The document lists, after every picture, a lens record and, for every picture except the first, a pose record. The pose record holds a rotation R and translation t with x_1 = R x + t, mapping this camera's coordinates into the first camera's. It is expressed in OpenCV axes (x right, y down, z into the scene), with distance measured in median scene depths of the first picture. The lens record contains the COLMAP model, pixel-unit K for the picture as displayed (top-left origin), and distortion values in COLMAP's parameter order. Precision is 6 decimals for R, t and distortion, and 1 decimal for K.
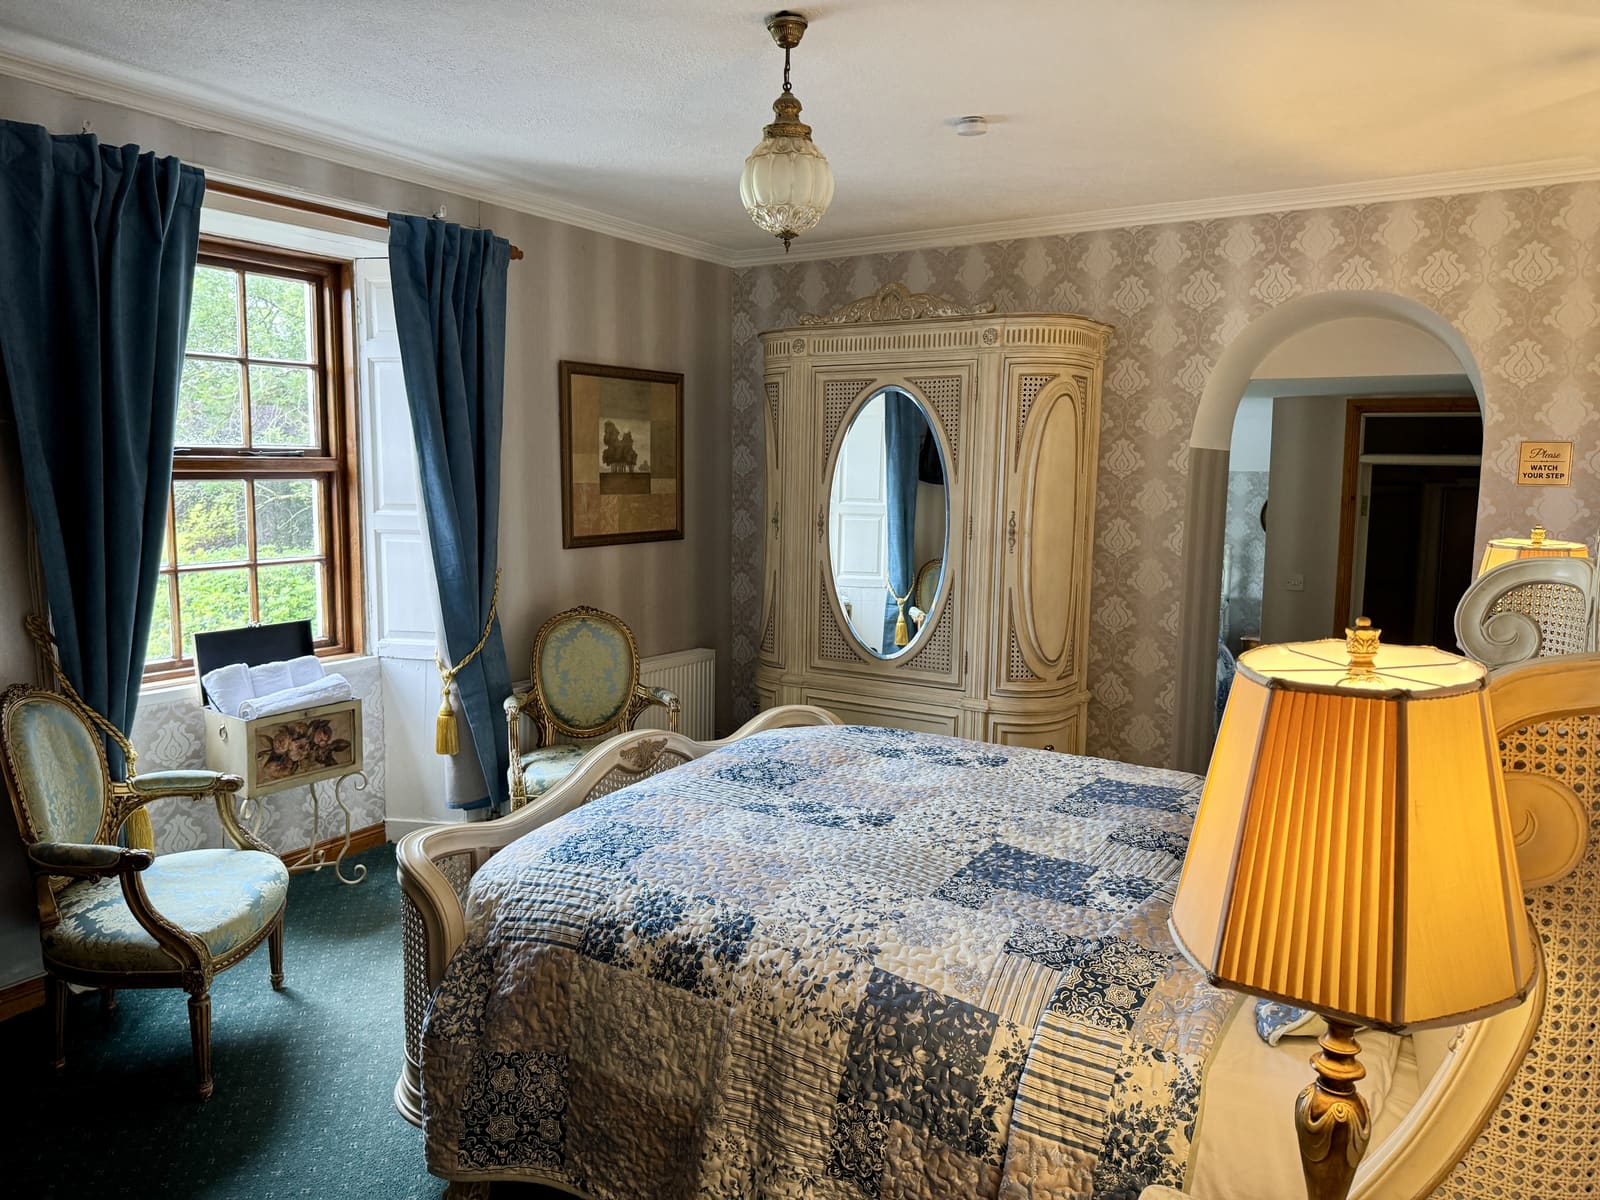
lens RADIAL K [[1118.0, 0, 800.0], [0, 1118.0, 600.0], [0, 0, 1]] dist [0.113355, -0.193987]
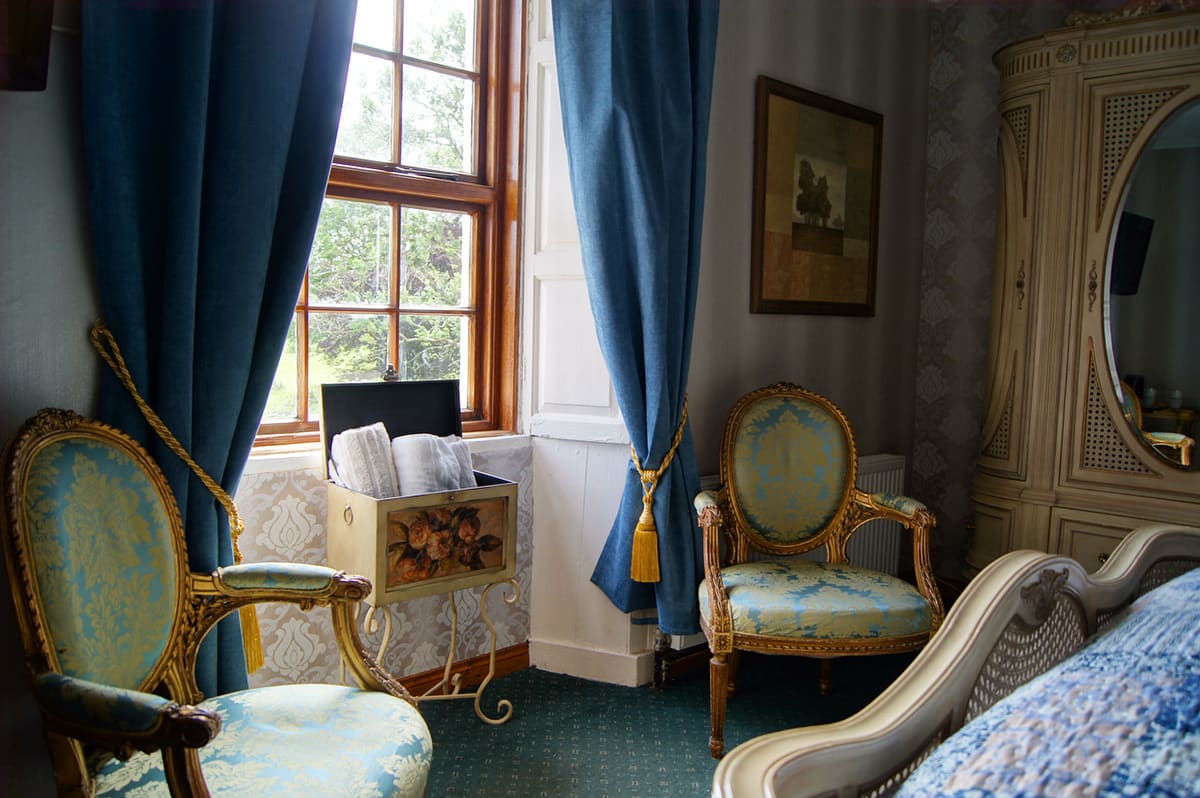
lens RADIAL K [[984.8, 0, 600.0], [0, 984.8, 399.0], [0, 0, 1]] dist [-0.005926, -0.261151]
pose [[0.971810, 0.030742, -0.233753, -0.175629], [-0.039201, 0.998731, -0.031629, 0.048113], [0.232484, 0.039900, 0.971782, 0.360534]]
